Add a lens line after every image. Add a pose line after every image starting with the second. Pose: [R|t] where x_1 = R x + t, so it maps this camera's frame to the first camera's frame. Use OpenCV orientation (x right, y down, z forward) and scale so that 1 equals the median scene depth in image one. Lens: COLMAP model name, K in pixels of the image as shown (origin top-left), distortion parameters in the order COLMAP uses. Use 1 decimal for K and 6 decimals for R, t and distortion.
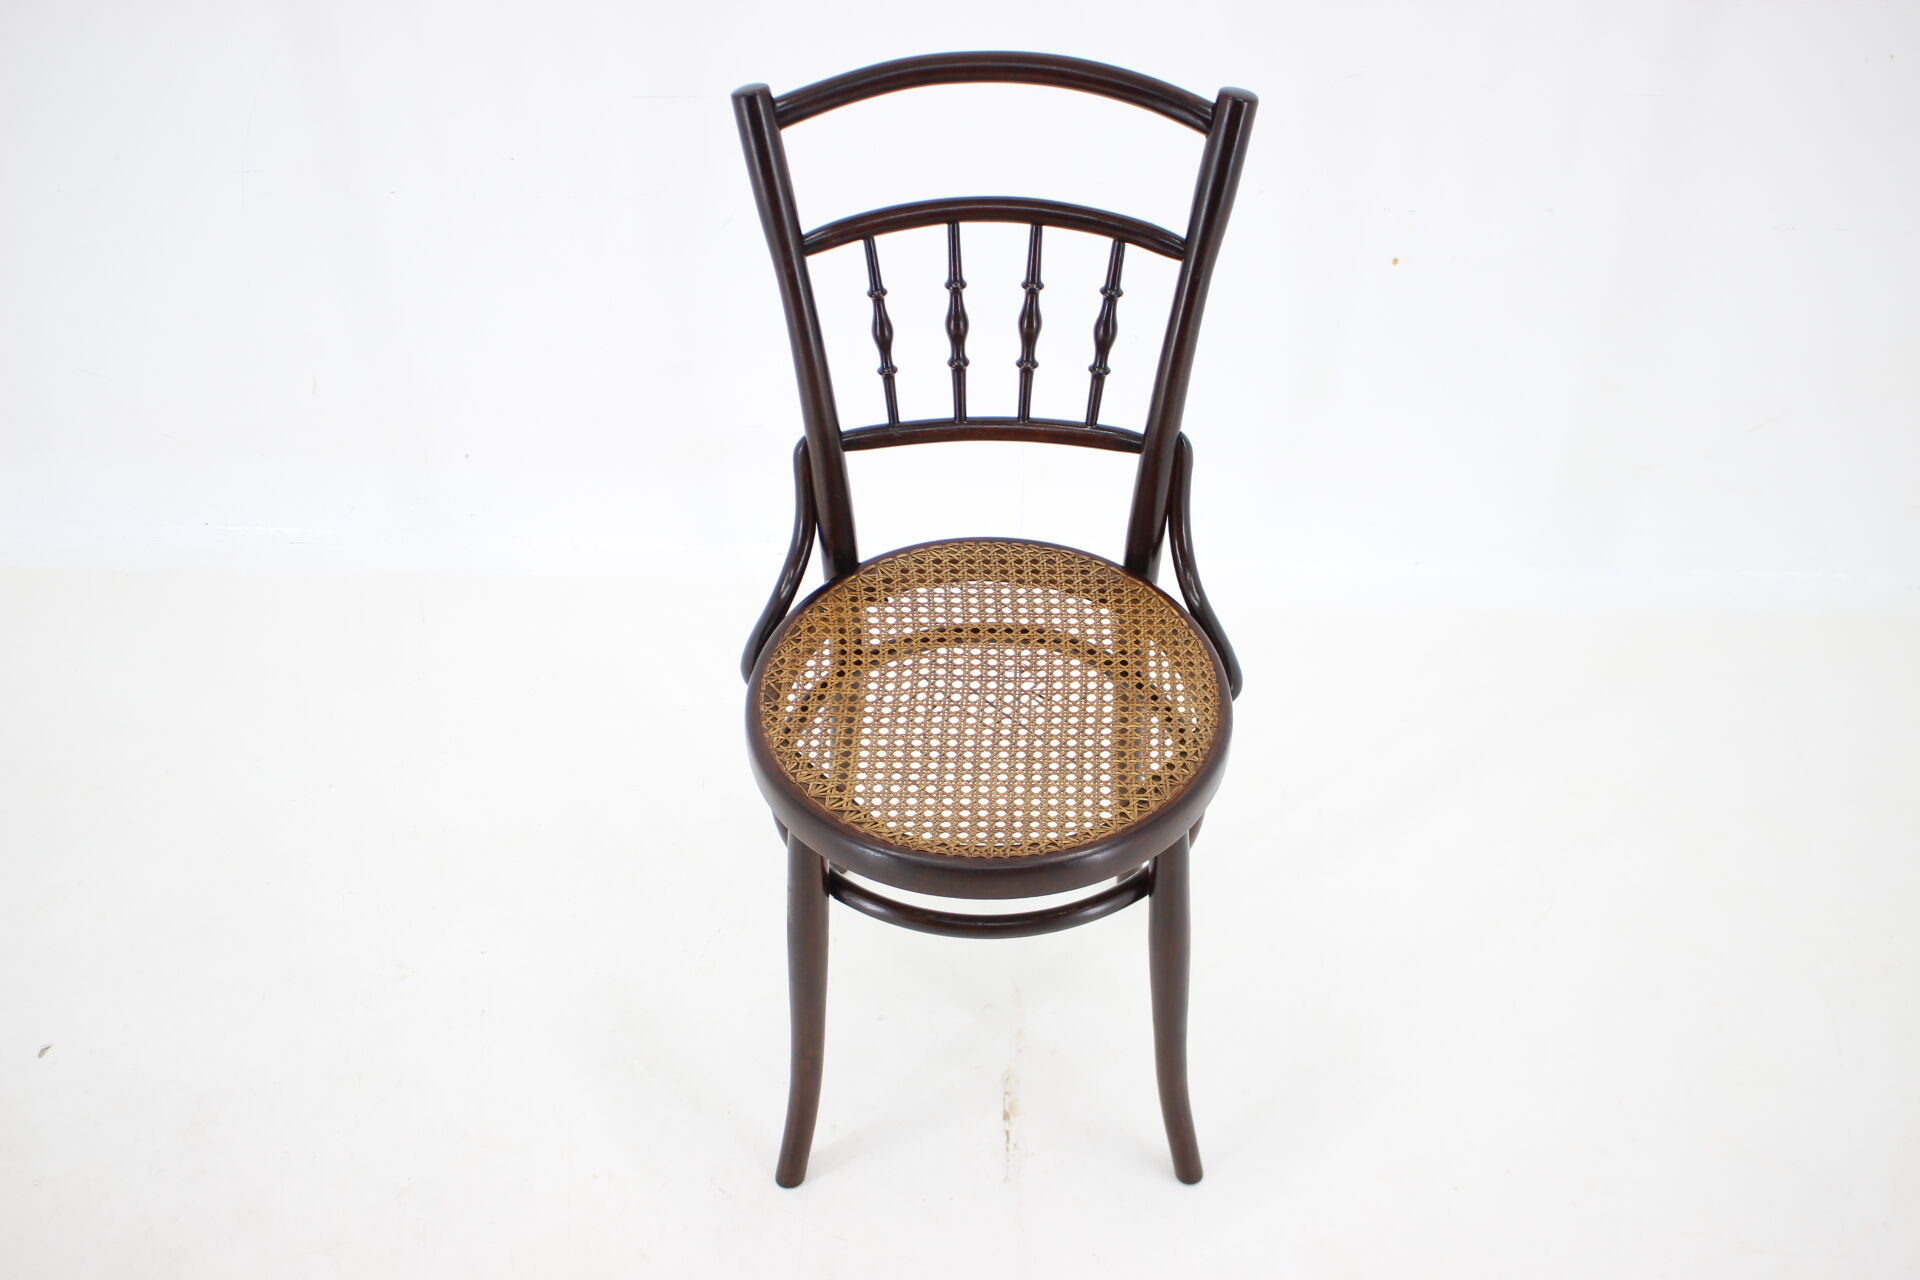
lens RADIAL K [[2047.8, 0, 960.0], [0, 2047.8, 640.0], [0, 0, 1]] dist [-0.101650, 0.001740]
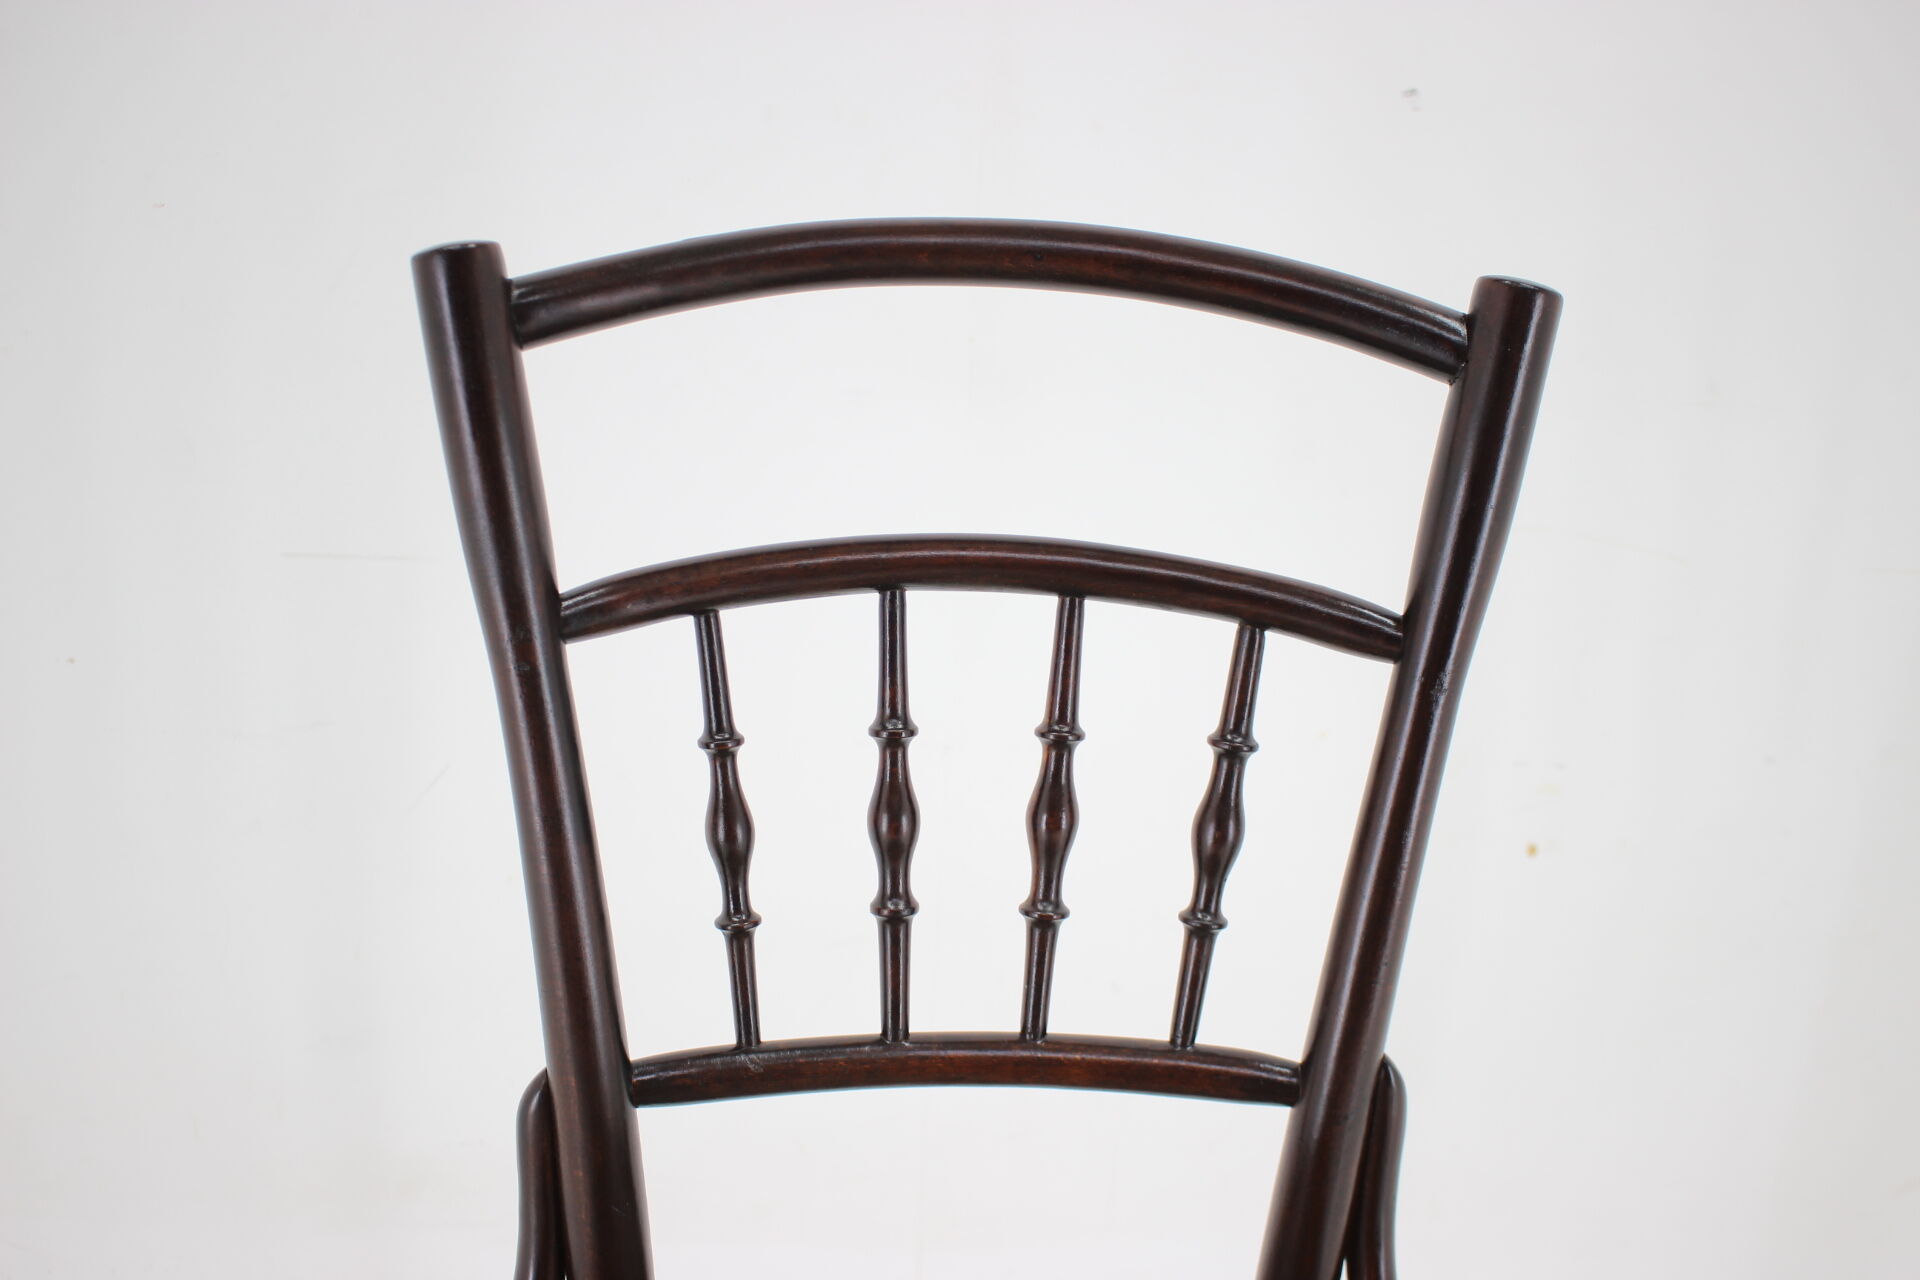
lens RADIAL K [[2047.8, 0, 960.0], [0, 2047.8, 640.0], [0, 0, 1]] dist [-0.101650, 0.001740]
pose [[0.994464, 0.019019, 0.103341, -0.035184], [0.022144, 0.923463, -0.383049, -0.016538], [-0.102717, 0.383217, 0.917929, 0.571547]]
